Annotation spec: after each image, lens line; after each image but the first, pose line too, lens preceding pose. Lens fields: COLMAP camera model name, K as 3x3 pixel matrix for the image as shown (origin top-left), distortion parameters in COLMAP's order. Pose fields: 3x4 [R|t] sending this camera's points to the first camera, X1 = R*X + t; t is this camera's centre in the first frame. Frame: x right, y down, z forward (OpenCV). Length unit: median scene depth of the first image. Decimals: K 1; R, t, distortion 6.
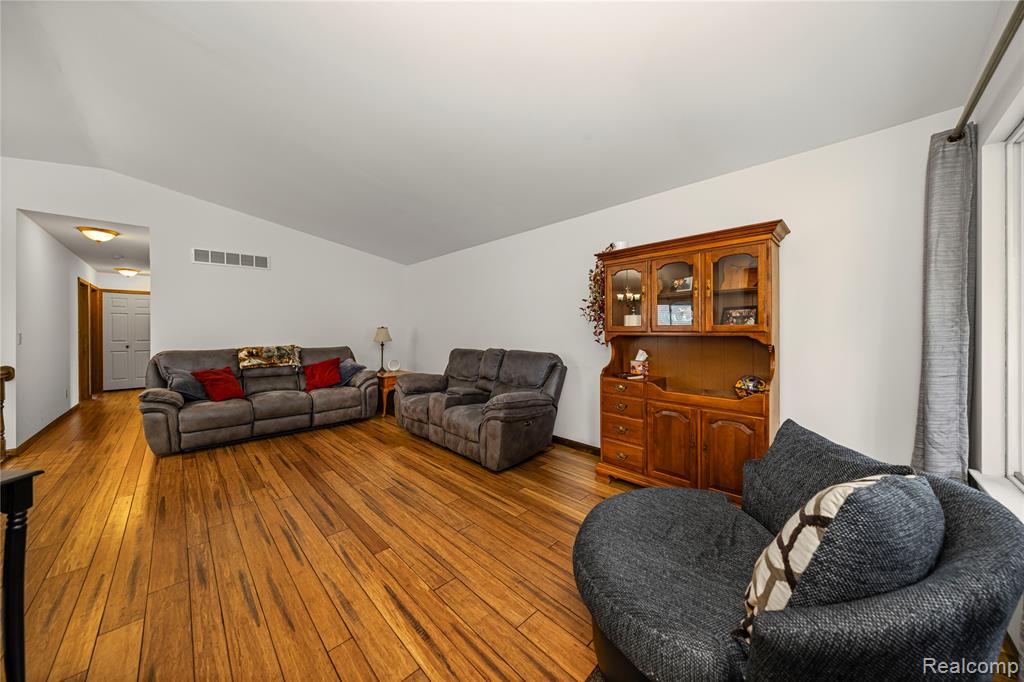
lens RADIAL K [[343.4, 0, 512.5], [0, 343.4, 332.4], [0, 0, 1]] dist [-0.004728, -0.000045]
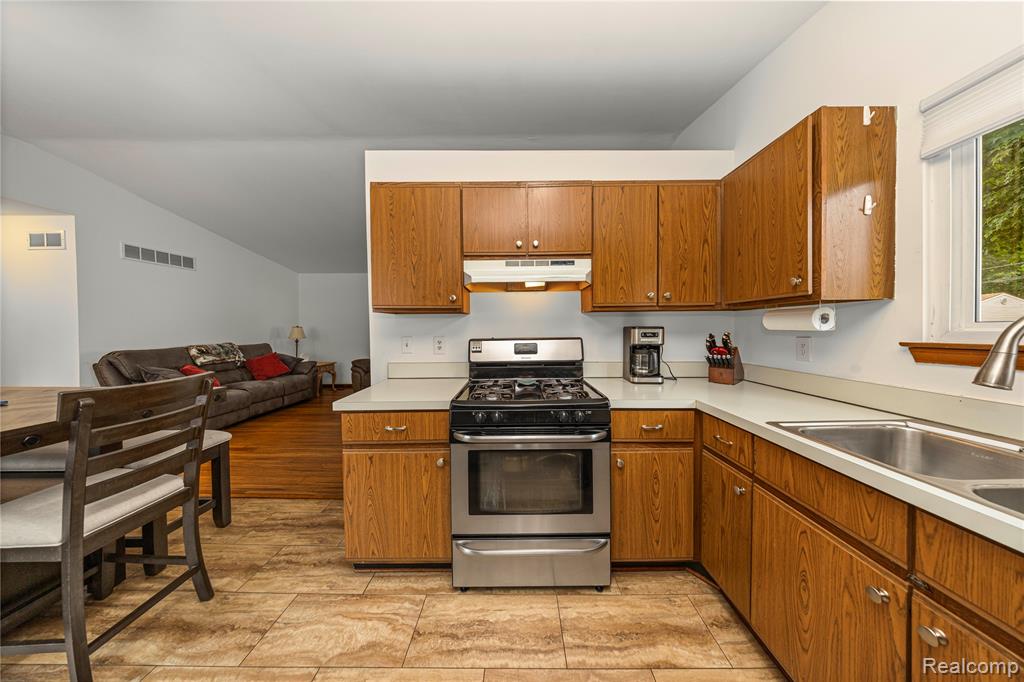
lens RADIAL K [[299.9, 0, 517.6], [0, 299.9, 333.6], [0, 0, 1]] dist [-0.001510, -0.000088]
pose [[0.708131, -0.012791, 0.705966, -0.827939], [0.003376, 0.999886, 0.014731, -0.003803], [-0.706073, -0.008048, 0.708093, -0.406466]]
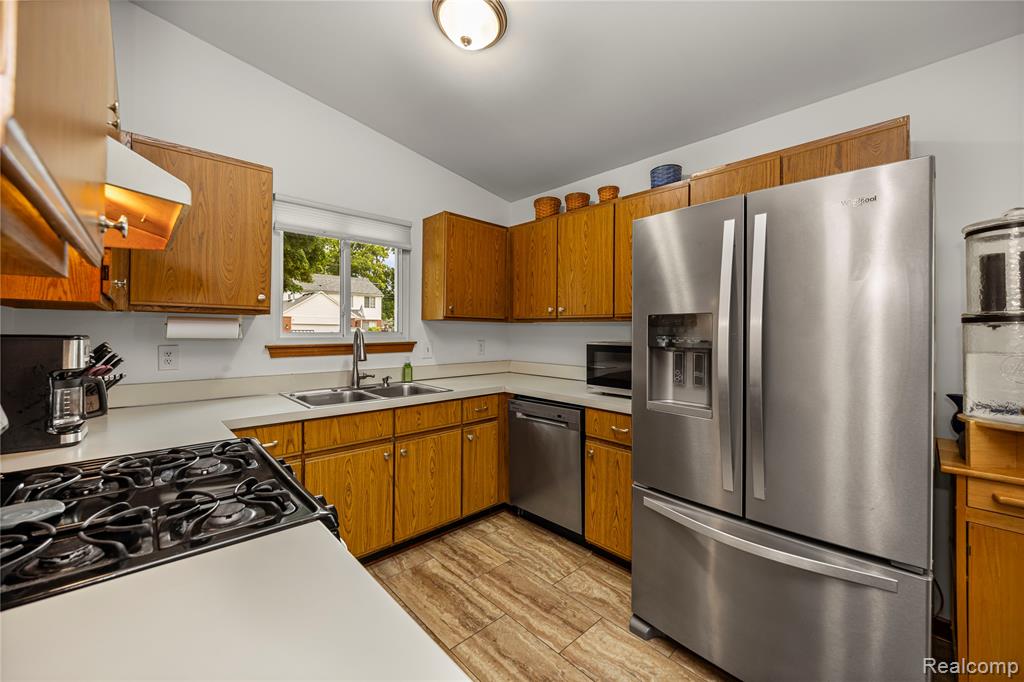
lens RADIAL K [[401.3, 0, 512.8], [0, 401.3, 331.8], [0, 0, 1]] dist [0.017665, -0.013016]
pose [[-0.999528, -0.003585, 0.030522, -0.728831], [-0.003507, 0.999990, 0.002596, -0.012541], [-0.030531, 0.002488, -0.999531, 0.133957]]
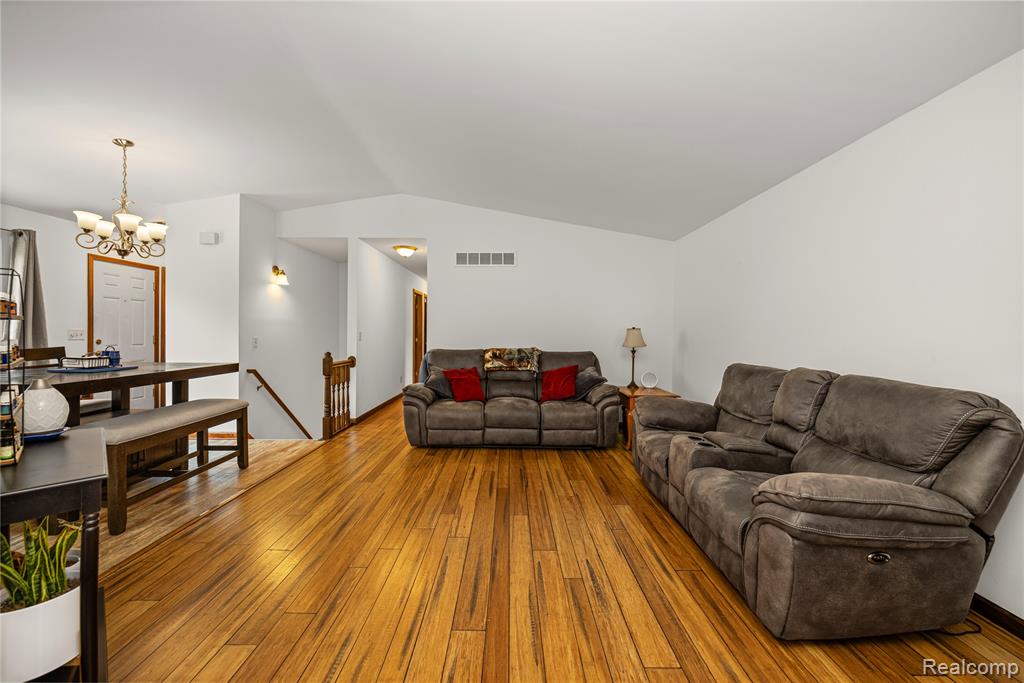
lens RADIAL K [[395.7, 0, 509.6], [0, 395.7, 333.9], [0, 0, 1]] dist [-0.005106, -0.000196]
pose [[0.710363, 0.012223, -0.703729, 0.048253], [-0.014007, 0.999897, 0.003228, -0.001643], [0.703696, 0.007564, 0.710461, 0.279967]]
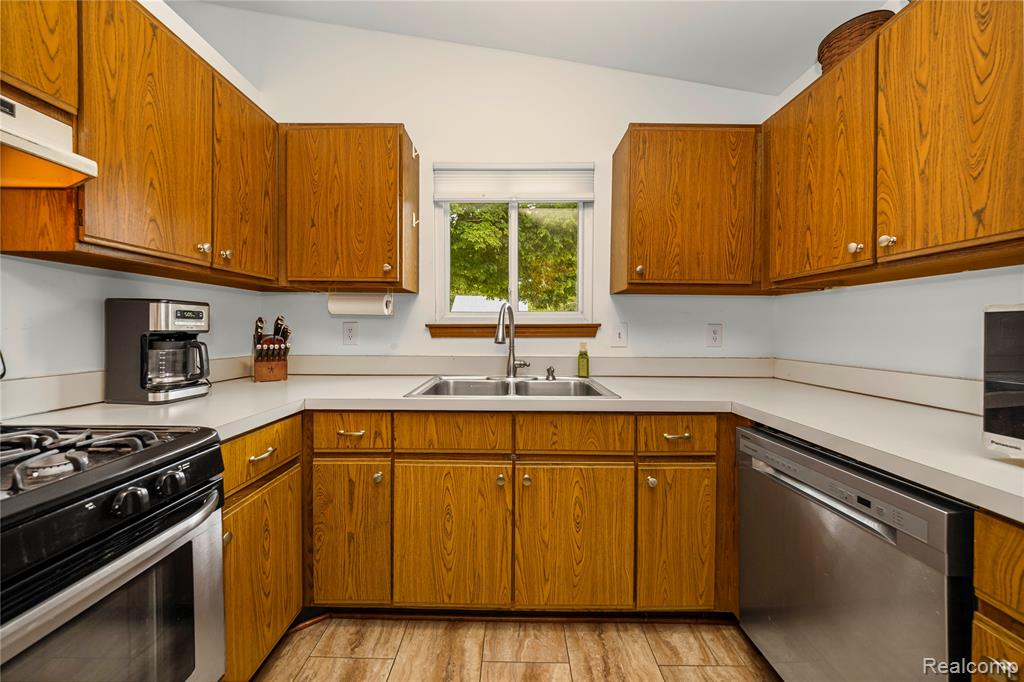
lens RADIAL K [[347.9, 0, 509.9], [0, 347.9, 333.8], [0, 0, 1]] dist [-0.005322, -0.000123]
pose [[-0.699919, -0.008742, 0.714169, -0.781510], [-0.003459, 0.999955, 0.008850, 0.019951], [-0.714214, 0.003723, -0.699917, -0.202228]]
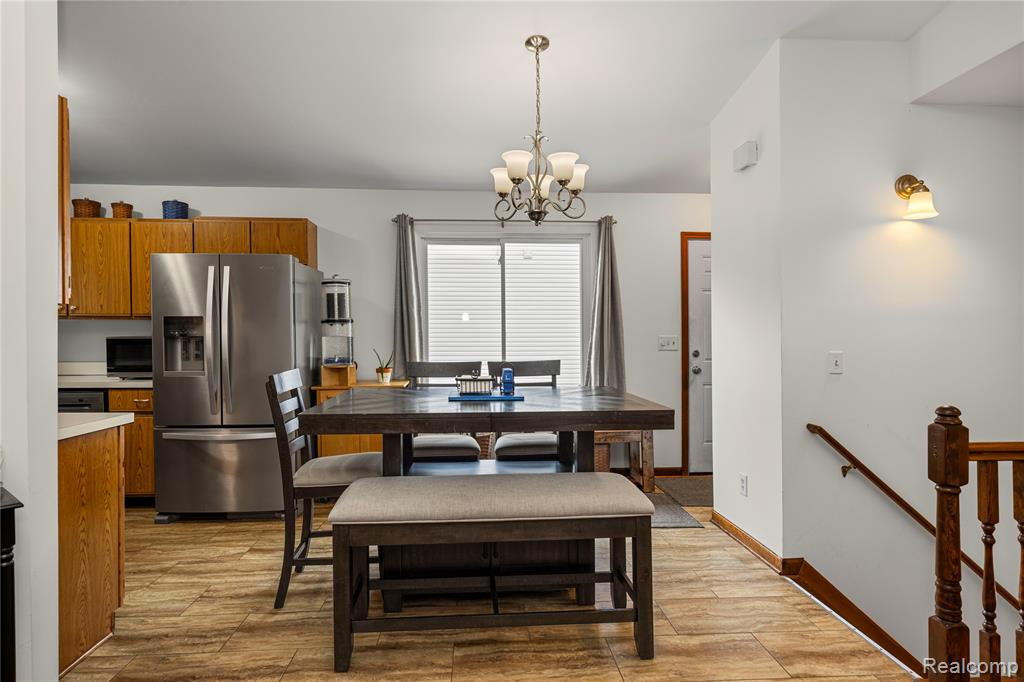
lens RADIAL K [[554.4, 0, 509.4], [0, 554.4, 347.5], [0, 0, 1]] dist [-0.008019, -0.001614]
pose [[-0.653696, 0.020085, -0.756490, -0.533685], [0.000365, 0.999656, 0.026225, -0.001983], [0.756757, 0.016867, -0.653479, 0.757371]]
